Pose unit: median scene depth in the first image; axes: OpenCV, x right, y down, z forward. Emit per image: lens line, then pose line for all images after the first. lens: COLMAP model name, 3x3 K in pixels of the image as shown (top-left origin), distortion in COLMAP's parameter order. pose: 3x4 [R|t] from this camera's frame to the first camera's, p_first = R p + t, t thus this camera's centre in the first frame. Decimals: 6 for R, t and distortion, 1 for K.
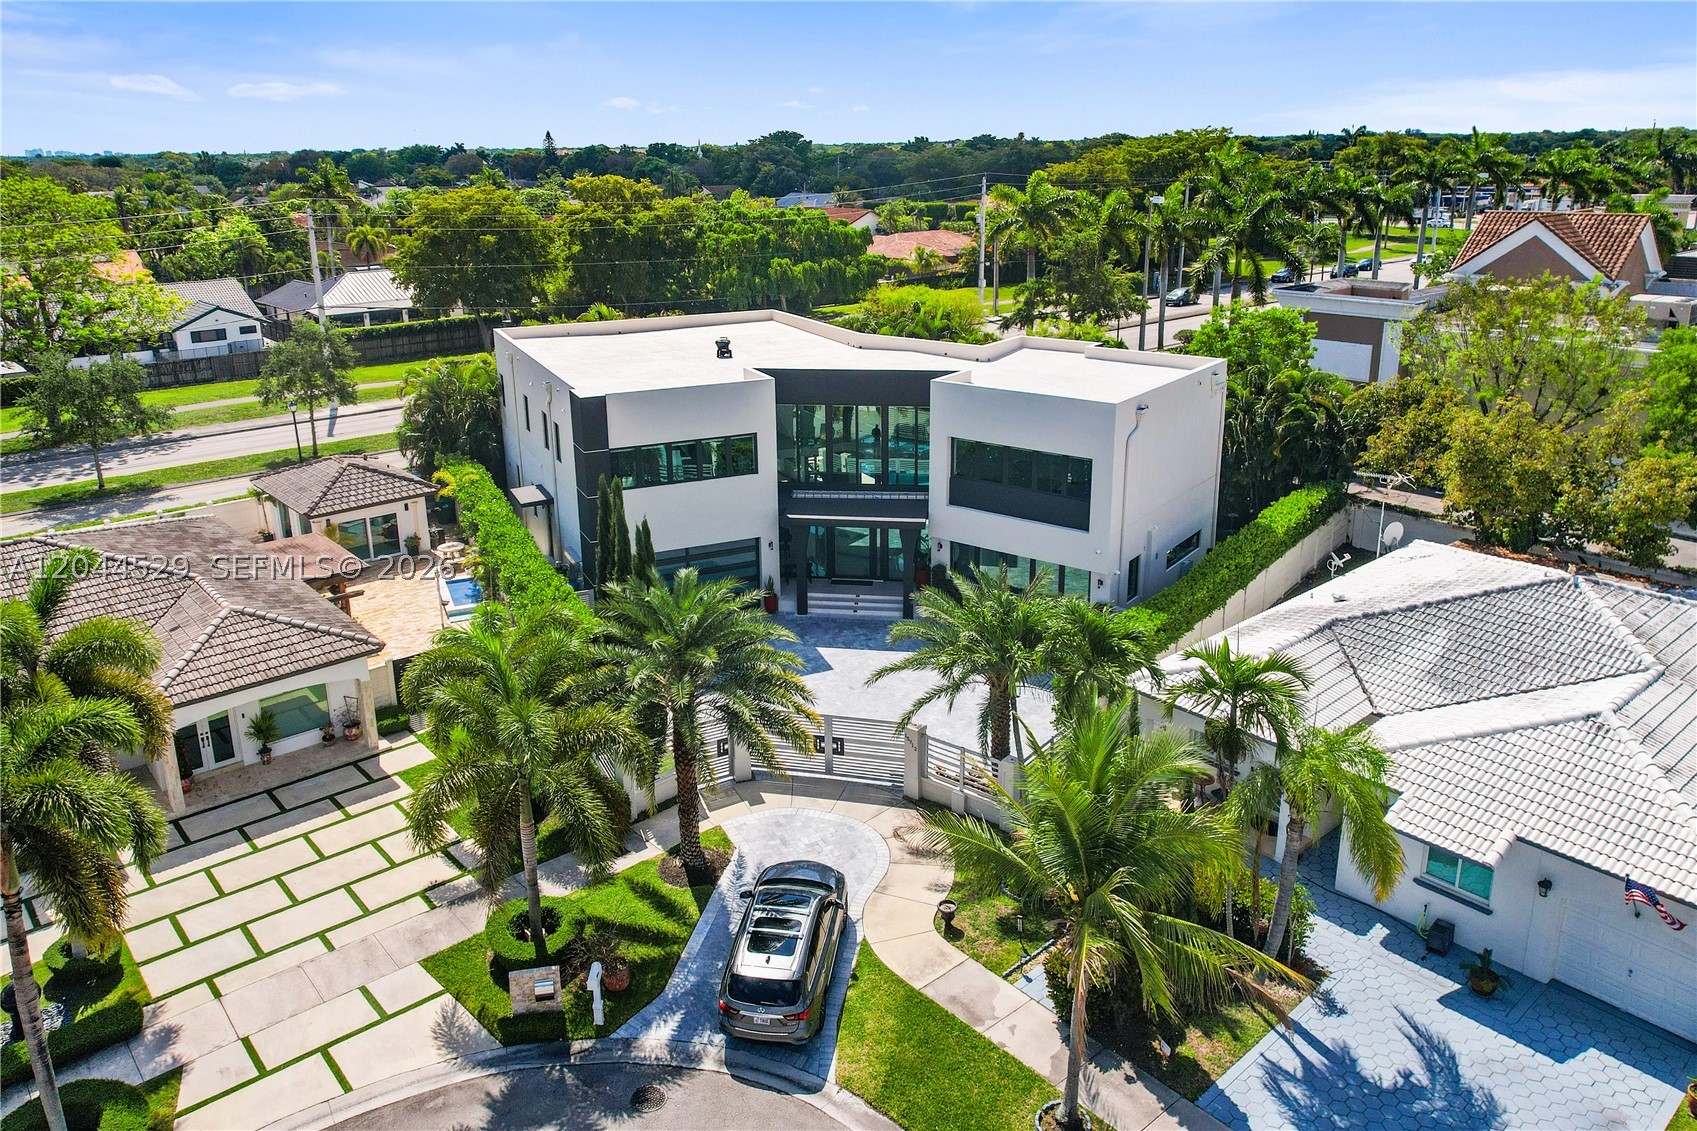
lens RADIAL K [[1209.1, 0, 791.1], [0, 1209.1, 454.6], [0, 0, 1]] dist [0.004818, -0.000738]
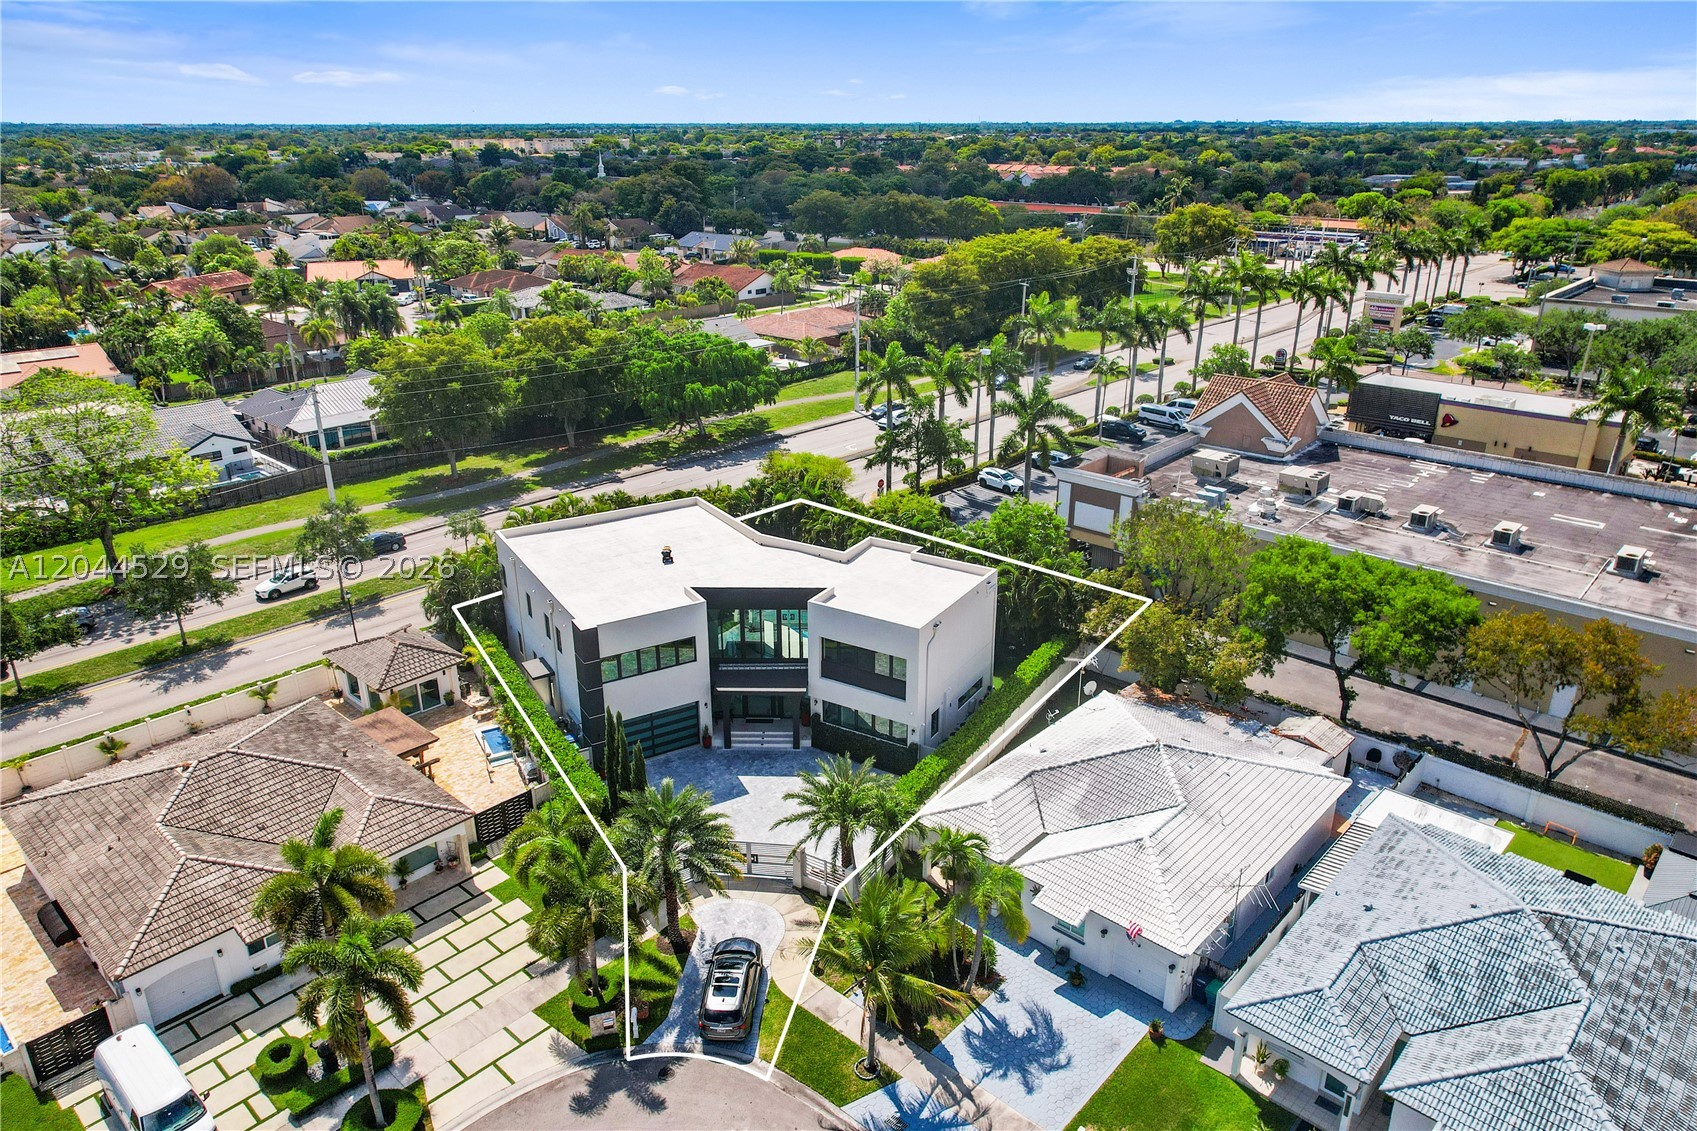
lens RADIAL K [[1143.8, 0, 845.8], [0, 1143.8, 518.9], [0, 0, 1]] dist [0.004480, -0.003256]
pose [[0.991281, -0.028421, 0.128662, -0.028450], [0.017883, 0.996445, 0.082329, -0.378488], [-0.130544, -0.079311, 0.988265, -0.595993]]
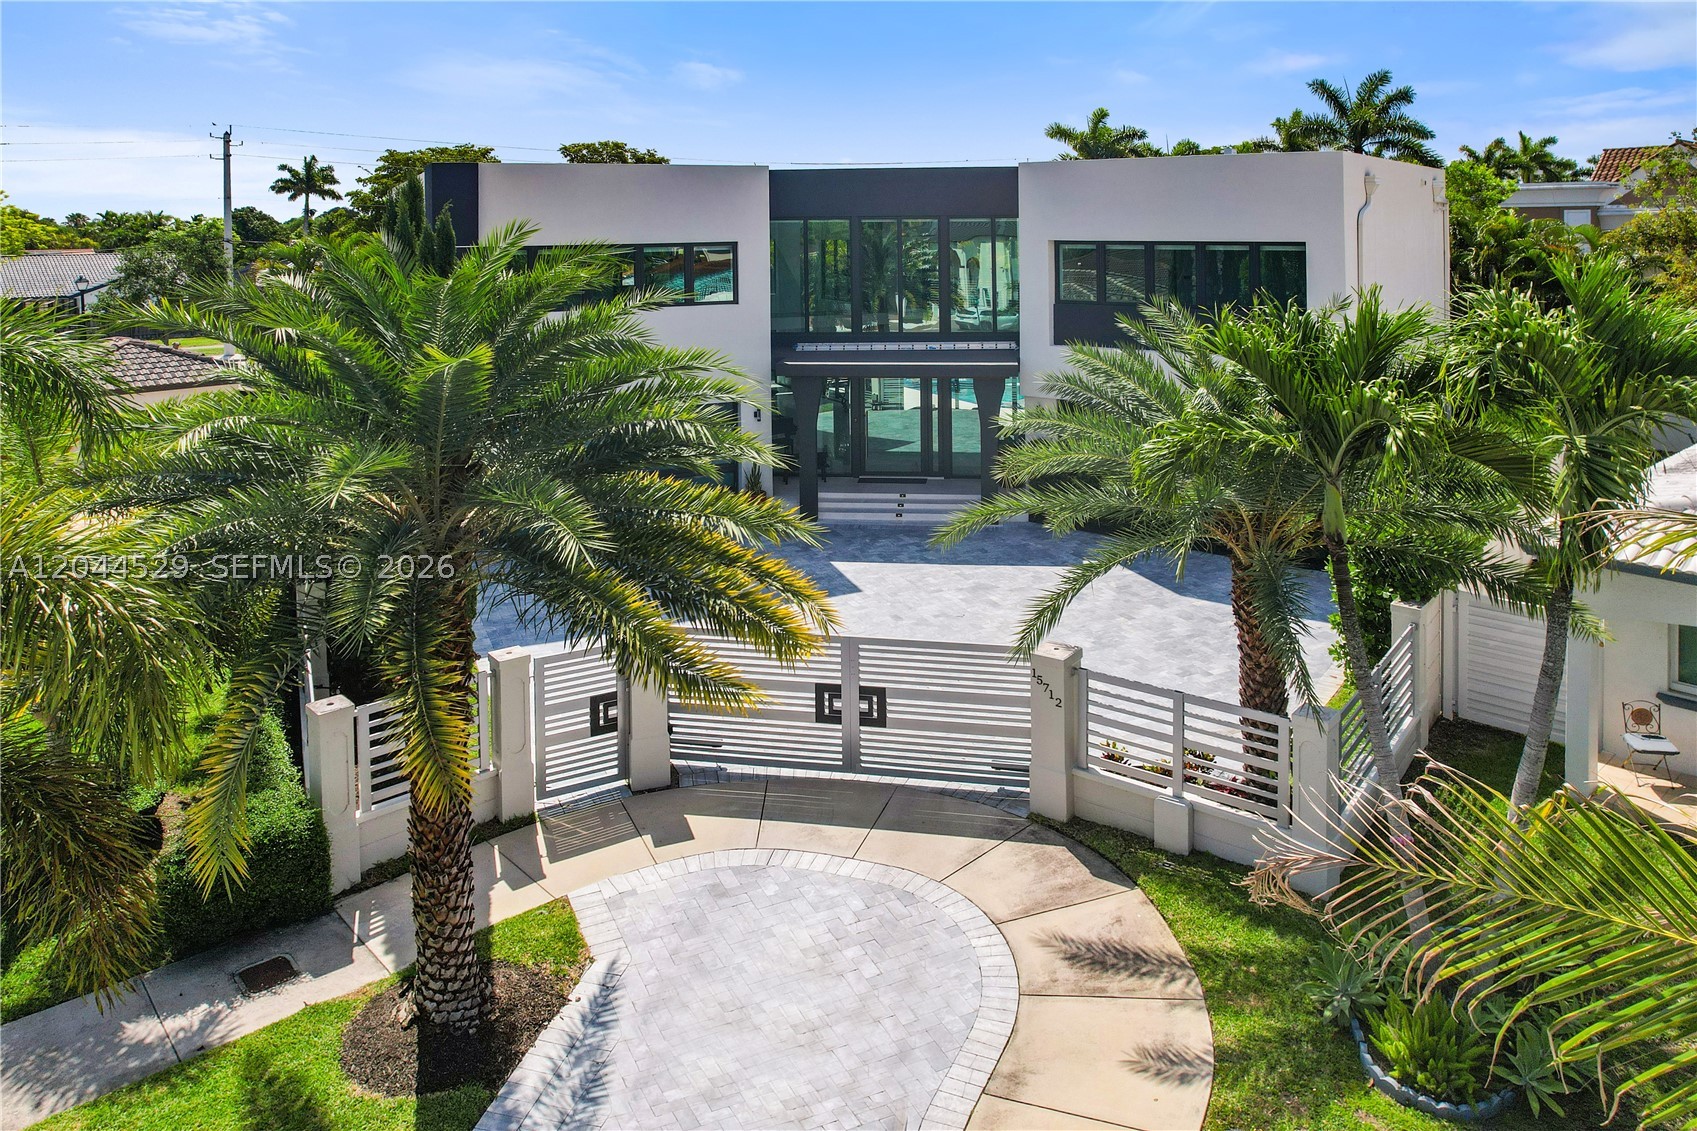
lens RADIAL K [[1126.8, 0, 929.3], [0, 1126.8, 564.5], [0, 0, 1]] dist [-0.088570, -0.000210]
pose [[0.995671, -0.003631, 0.092872, 0.022749], [-0.000191, 0.999154, 0.041118, 0.179365], [-0.092943, -0.040958, 0.994829, 0.619615]]
